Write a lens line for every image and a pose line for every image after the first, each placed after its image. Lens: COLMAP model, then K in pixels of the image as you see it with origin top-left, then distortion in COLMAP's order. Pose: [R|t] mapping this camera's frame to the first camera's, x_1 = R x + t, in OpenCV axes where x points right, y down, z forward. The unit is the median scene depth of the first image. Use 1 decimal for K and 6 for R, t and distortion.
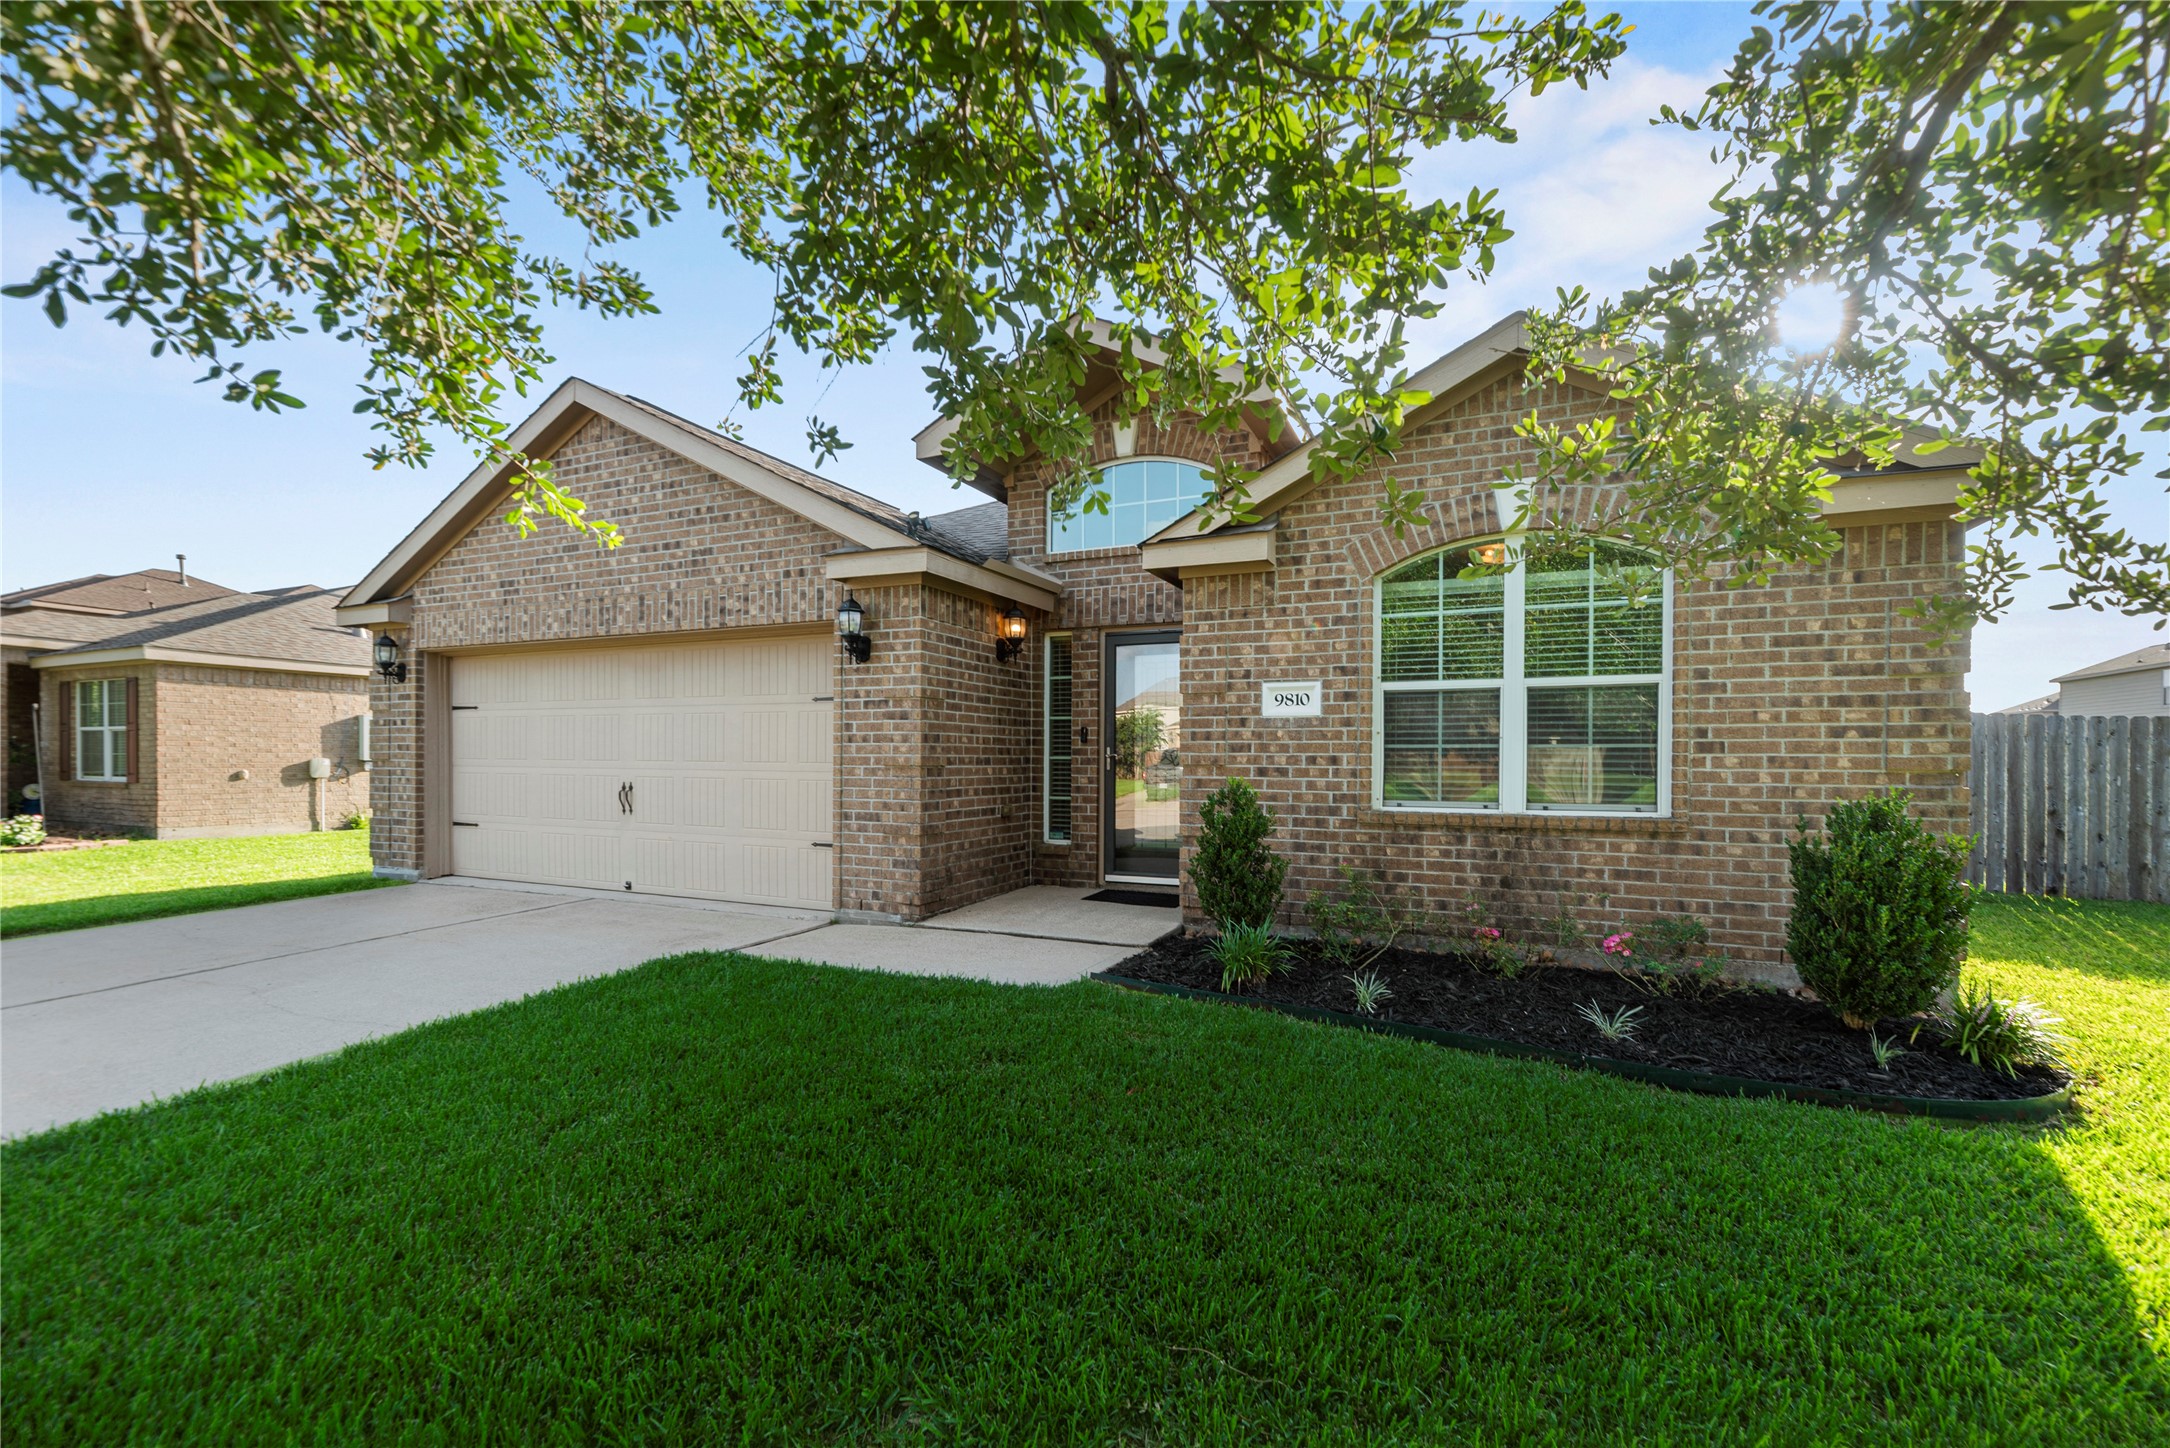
lens RADIAL K [[888.5, 0, 1086.1], [0, 888.5, 759.8], [0, 0, 1]] dist [-0.000678, 0.000012]
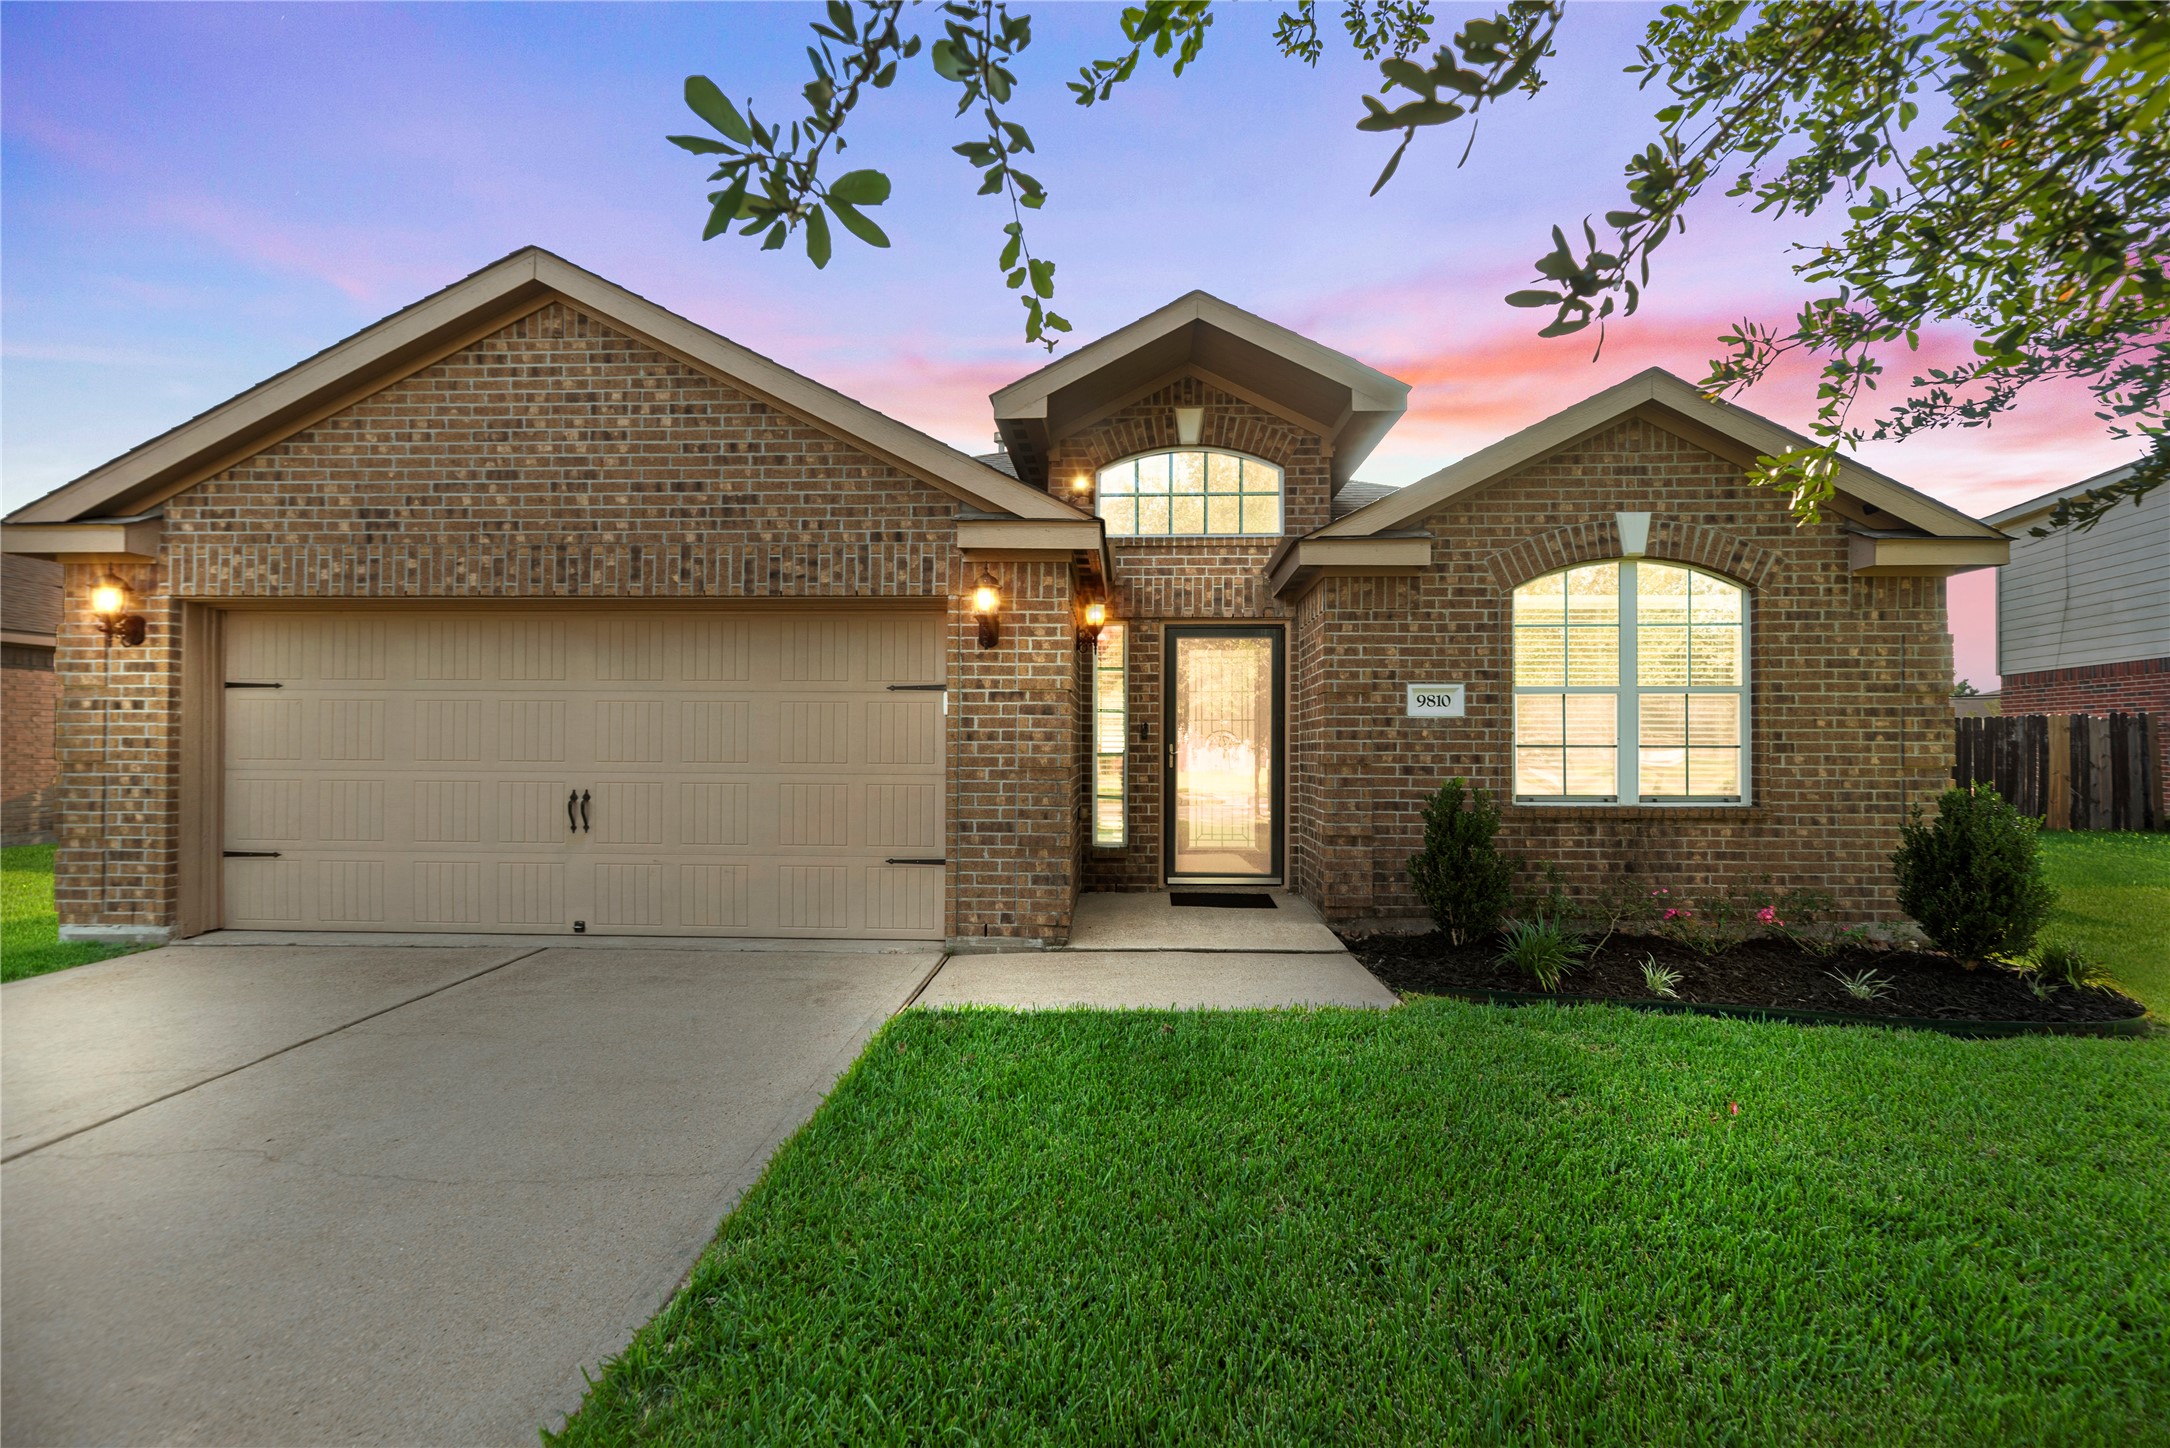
lens RADIAL K [[884.4, 0, 1076.0], [0, 884.4, 732.0], [0, 0, 1]] dist [-0.001262, 0.000187]
pose [[0.929925, 0.003915, 0.367729, -0.497999], [0.001780, 0.999884, -0.015147, -0.014925], [-0.367745, 0.014740, 0.929810, 0.177117]]
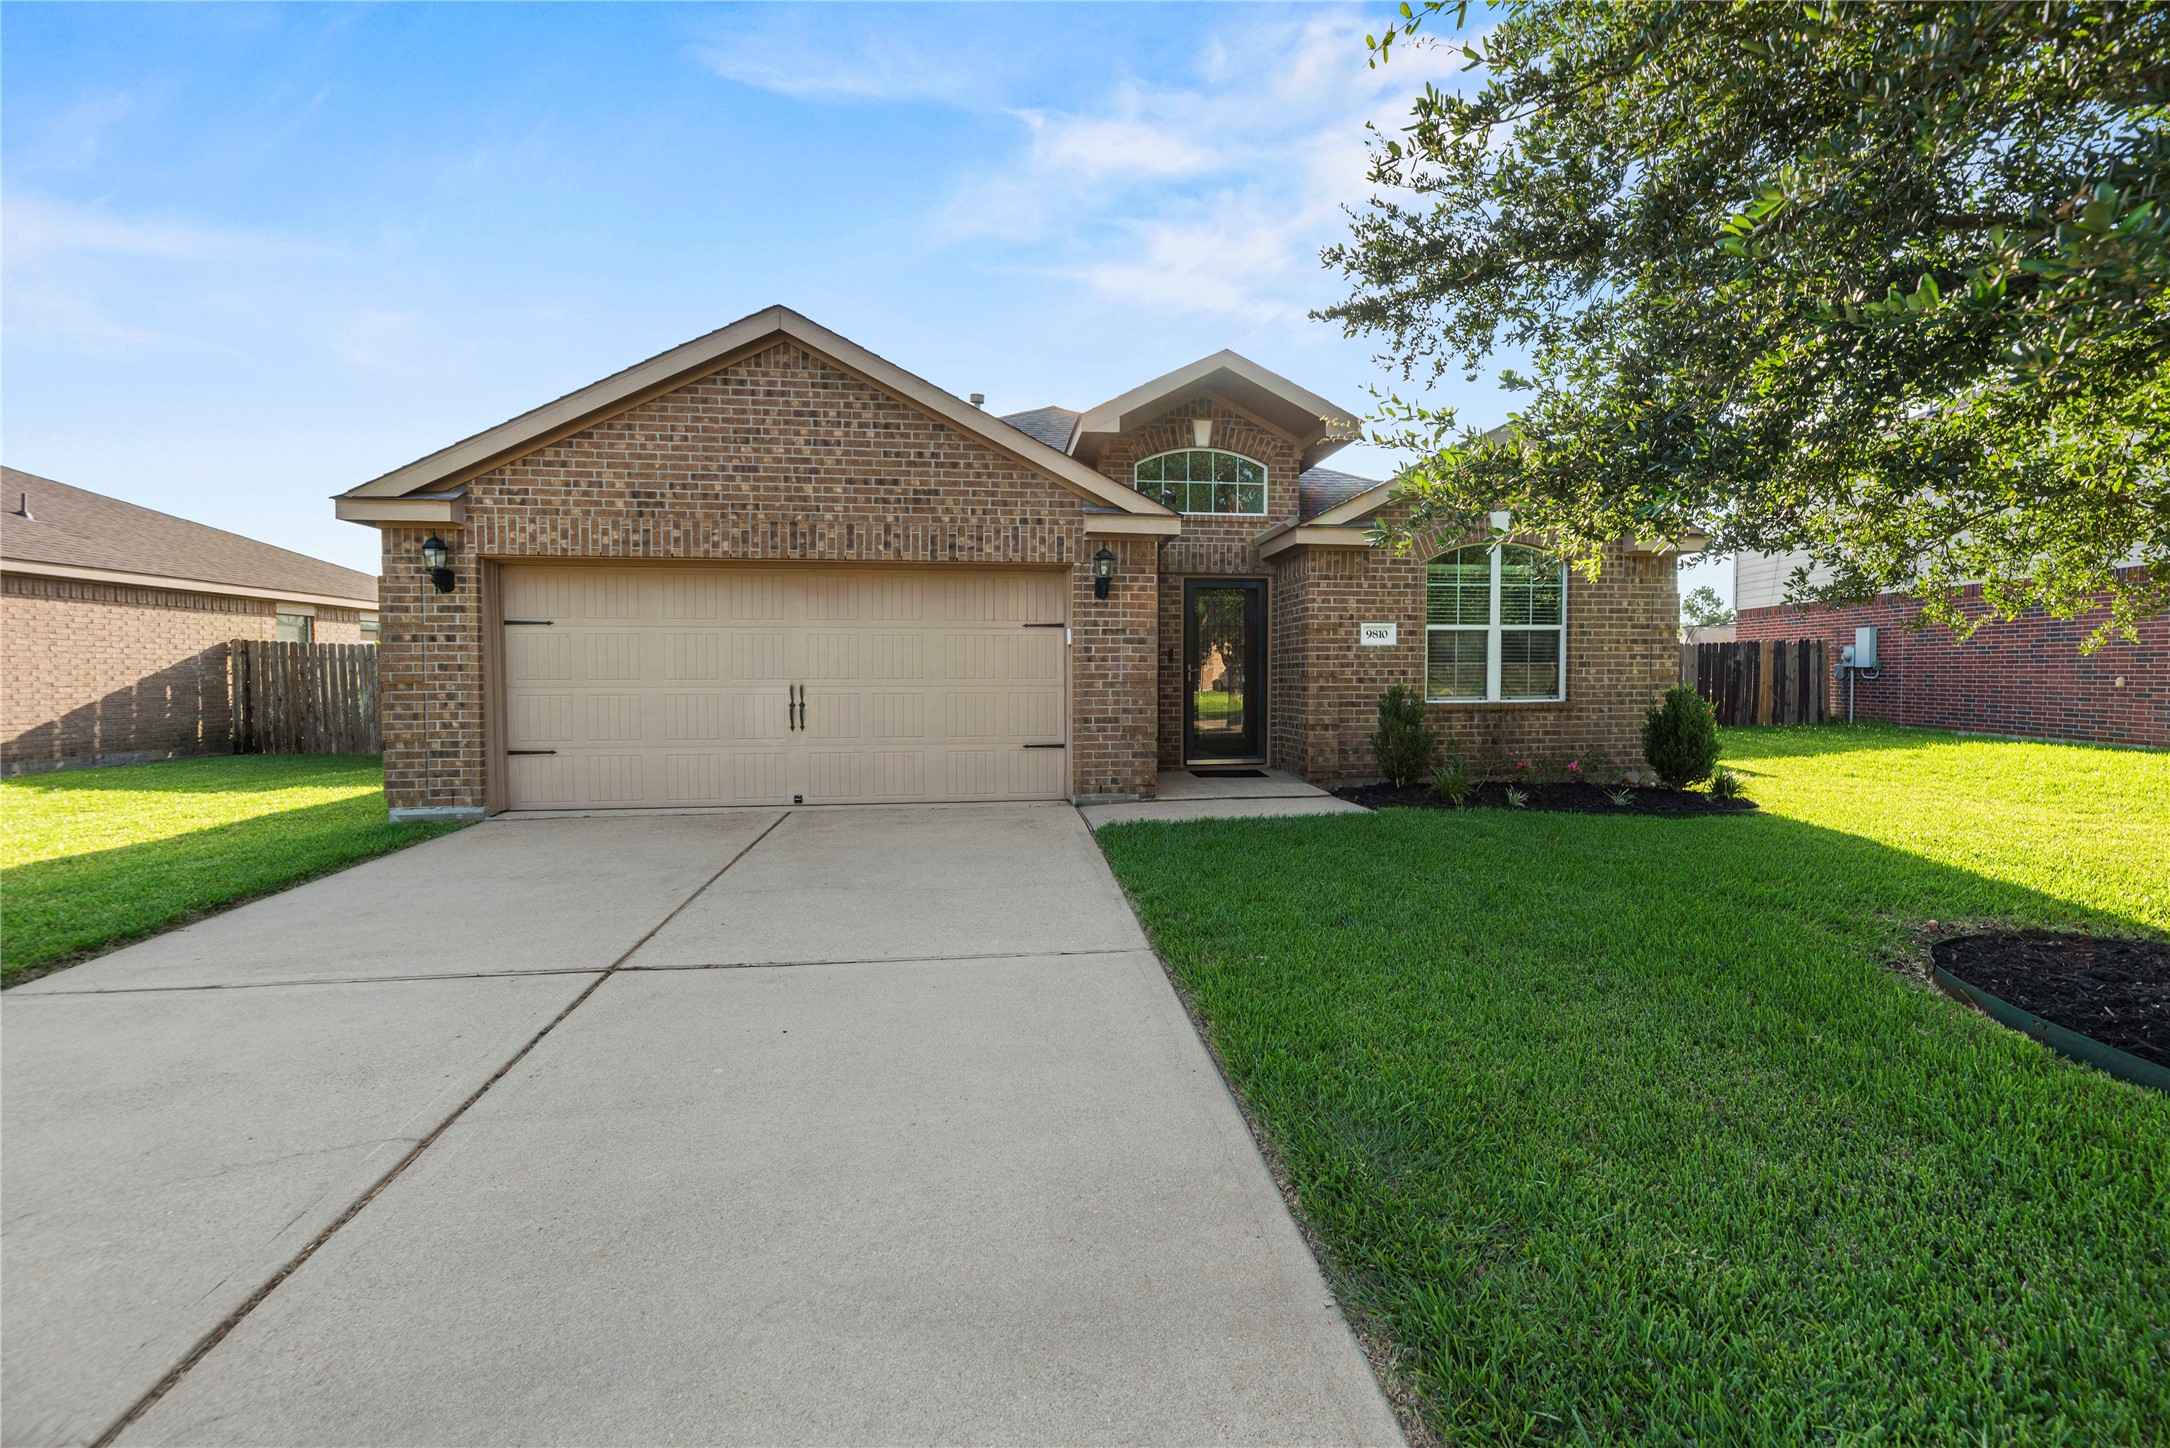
lens RADIAL K [[917.0, 0, 1072.4], [0, 917.0, 699.0], [0, 0, 1]] dist [-0.001610, 0.000073]
pose [[0.857859, -0.023611, 0.513343, -0.983462], [0.008785, 0.999472, 0.031289, -0.008109], [-0.513811, -0.022332, 0.857613, -0.106293]]
